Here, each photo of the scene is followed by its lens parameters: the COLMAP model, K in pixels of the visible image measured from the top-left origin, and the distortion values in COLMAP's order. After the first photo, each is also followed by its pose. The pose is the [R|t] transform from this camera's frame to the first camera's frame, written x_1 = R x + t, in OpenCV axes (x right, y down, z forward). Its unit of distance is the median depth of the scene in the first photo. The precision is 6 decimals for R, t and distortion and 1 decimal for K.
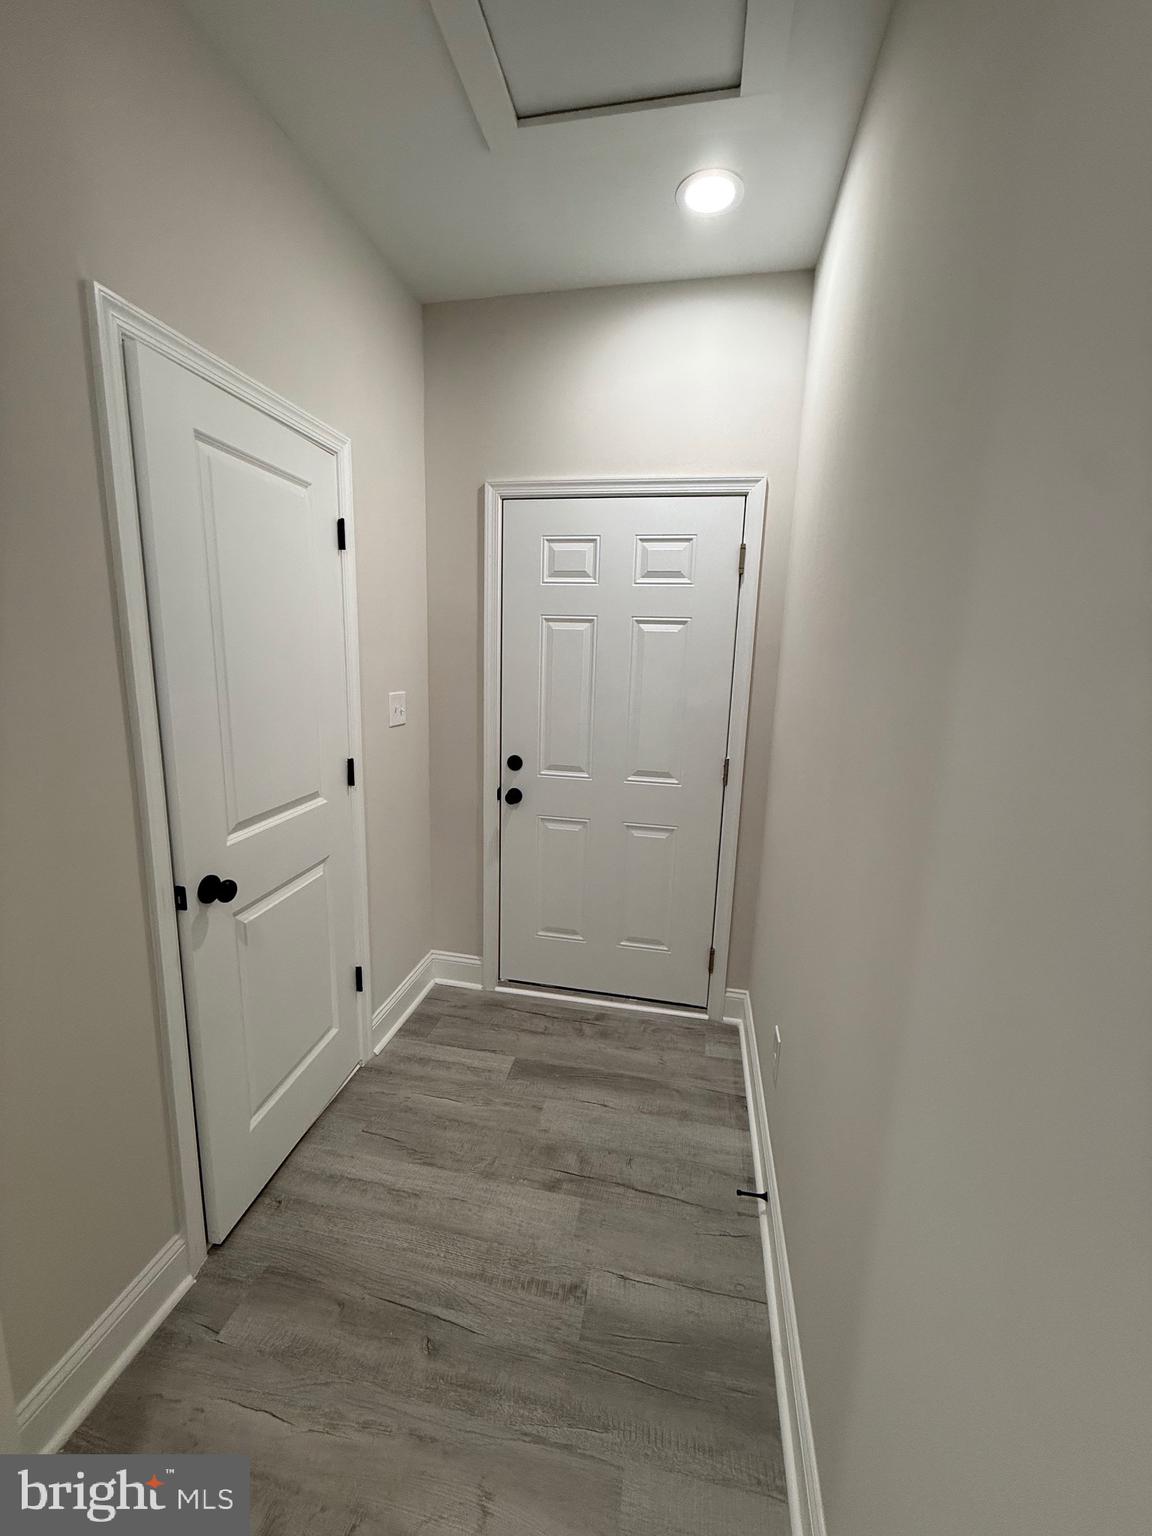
lens RADIAL K [[619.1, 0, 576.0], [0, 619.1, 768.0], [0, 0, 1]] dist [0.001776, -0.000094]
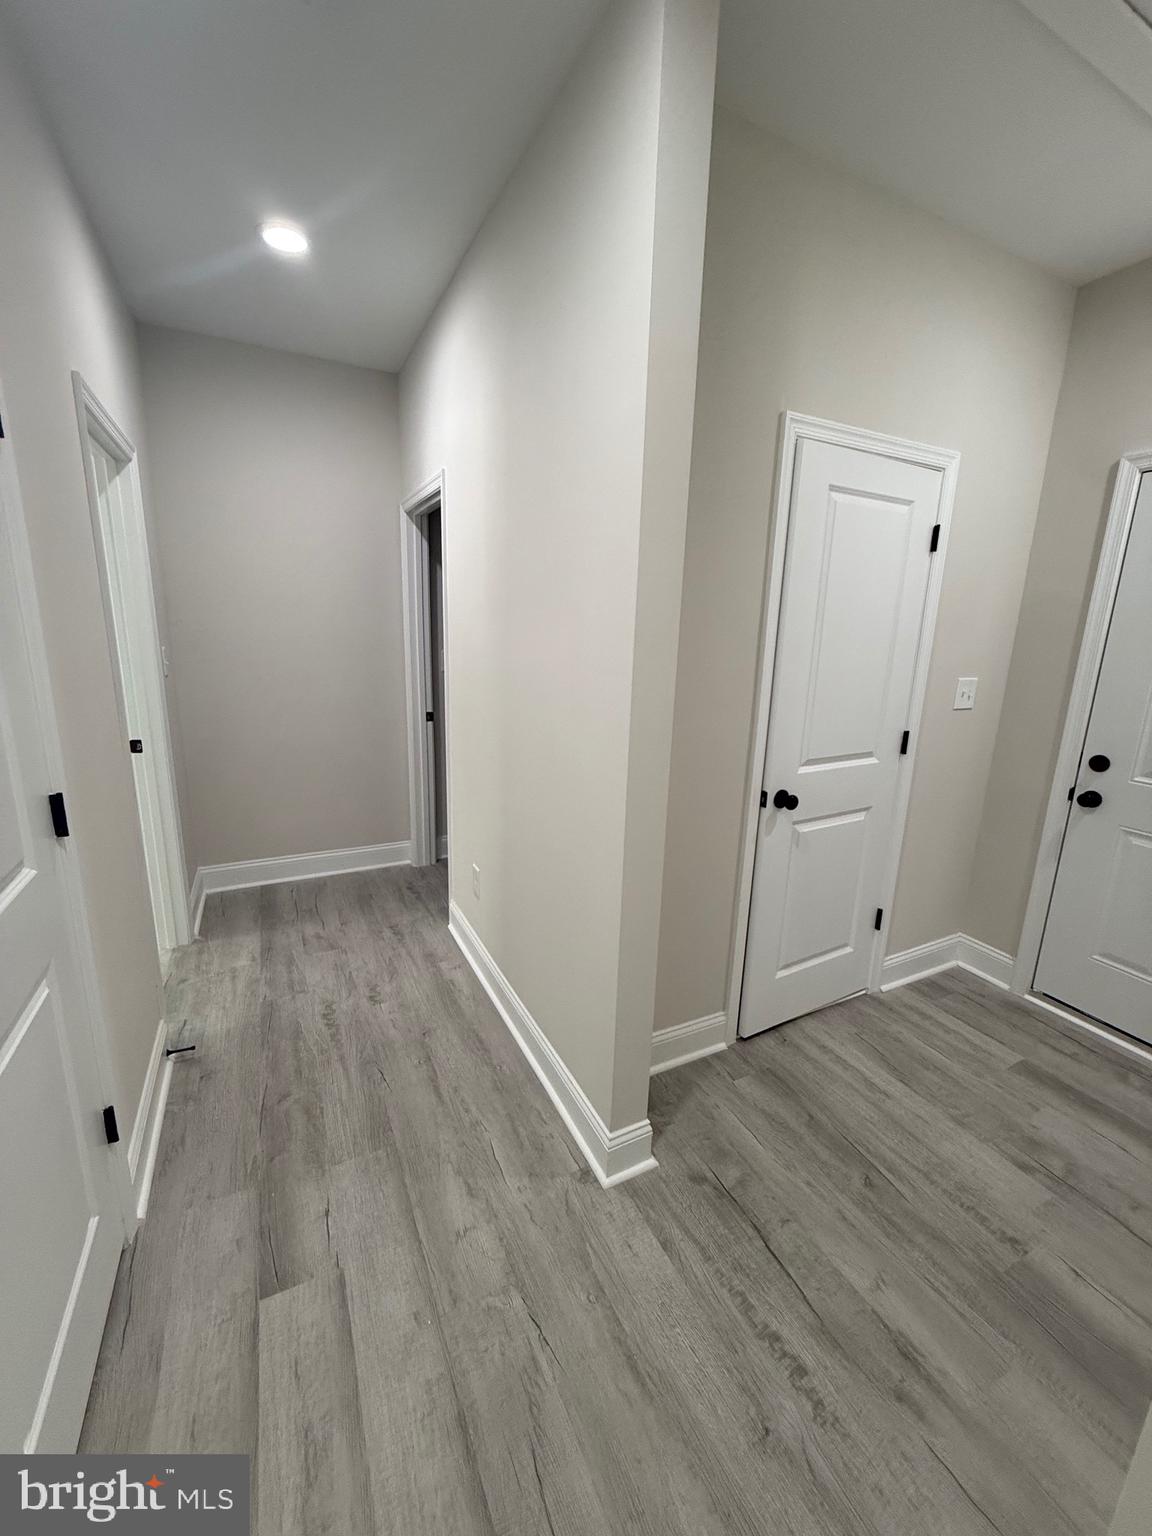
lens RADIAL K [[612.4, 0, 576.0], [0, 612.4, 768.0], [0, 0, 1]] dist [-0.002722, 0.000558]
pose [[0.621842, 0.164882, -0.765589, 0.163156], [-0.152544, 0.984362, 0.088096, 0.053383], [0.768142, 0.062005, 0.637270, -0.242746]]
